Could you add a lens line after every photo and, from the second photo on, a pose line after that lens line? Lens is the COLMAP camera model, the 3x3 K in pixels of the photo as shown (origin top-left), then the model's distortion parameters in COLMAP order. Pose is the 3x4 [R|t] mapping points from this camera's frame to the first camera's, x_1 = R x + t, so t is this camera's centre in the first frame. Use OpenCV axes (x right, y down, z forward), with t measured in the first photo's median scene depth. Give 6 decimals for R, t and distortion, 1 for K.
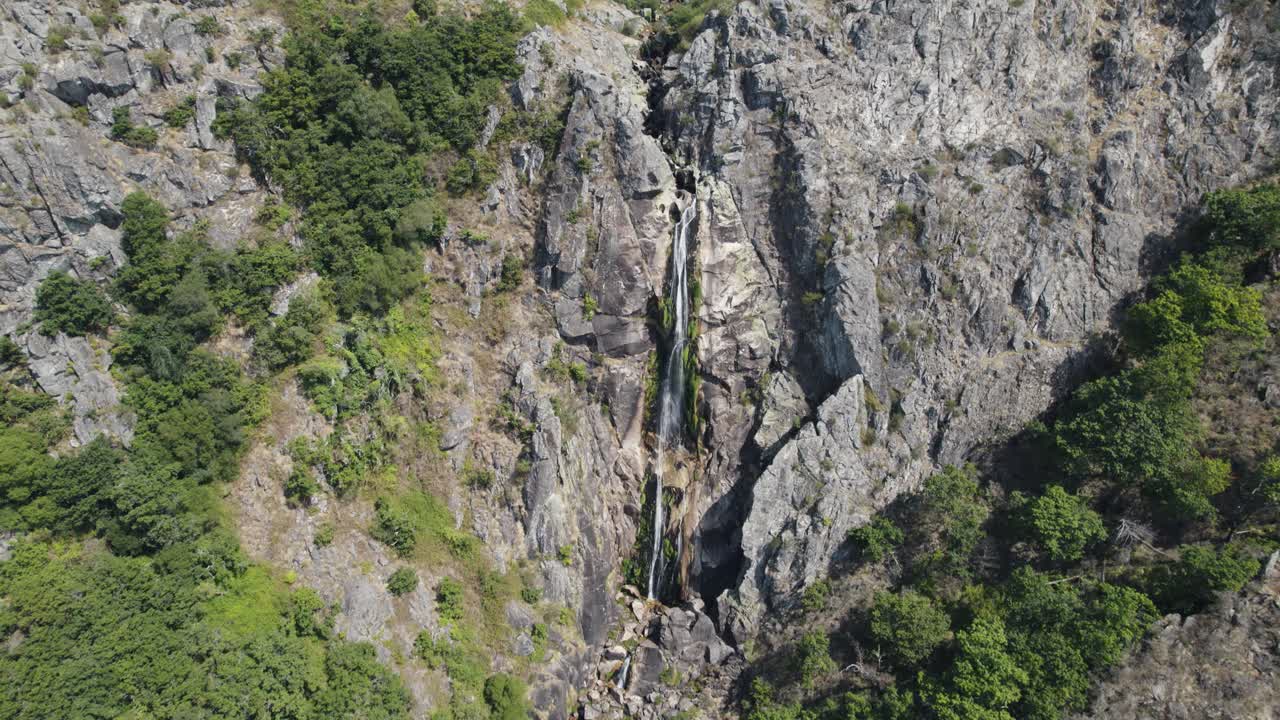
lens RADIAL K [[1469.9, 0, 640.0], [0, 1469.9, 360.0], [0, 0, 1]] dist [-0.065972, 0.036942]
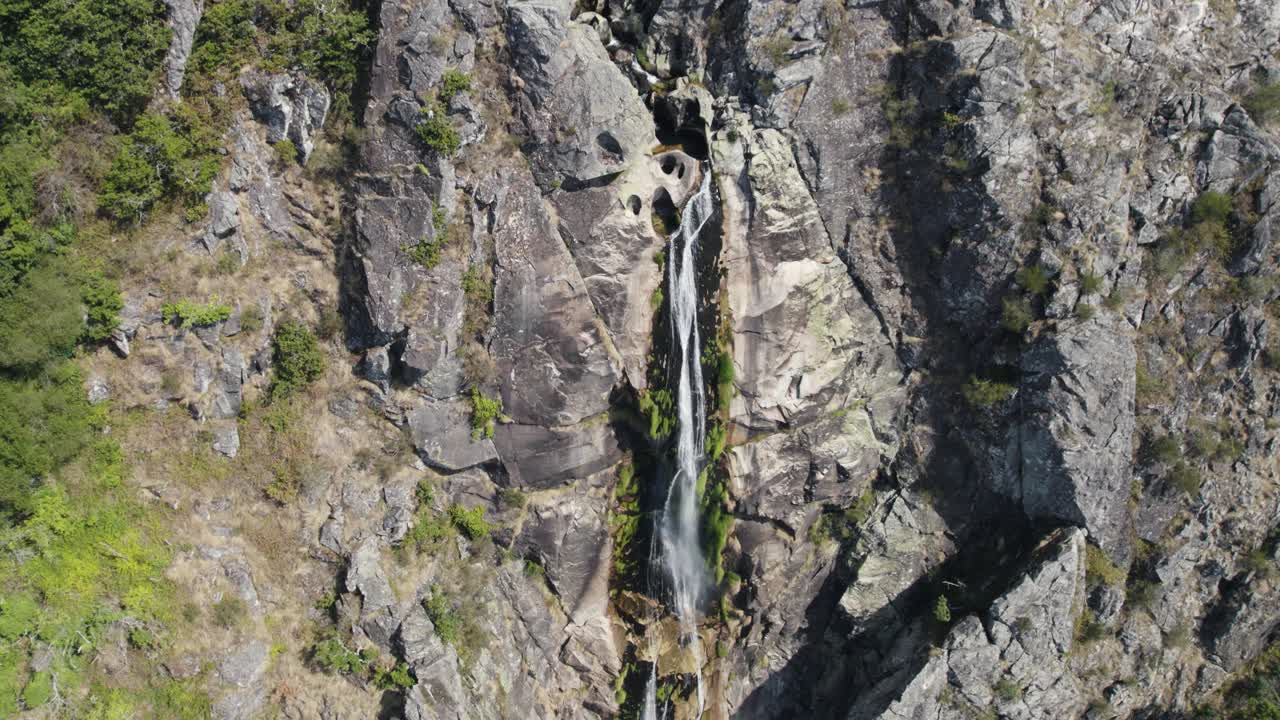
lens RADIAL K [[1469.9, 0, 640.0], [0, 1469.9, 360.0], [0, 0, 1]] dist [-0.065972, 0.036942]
pose [[0.983534, -0.131115, 0.124377, -0.041745], [0.064469, 0.897487, 0.436303, -0.247515], [-0.168832, -0.421101, 0.891162, 0.604804]]
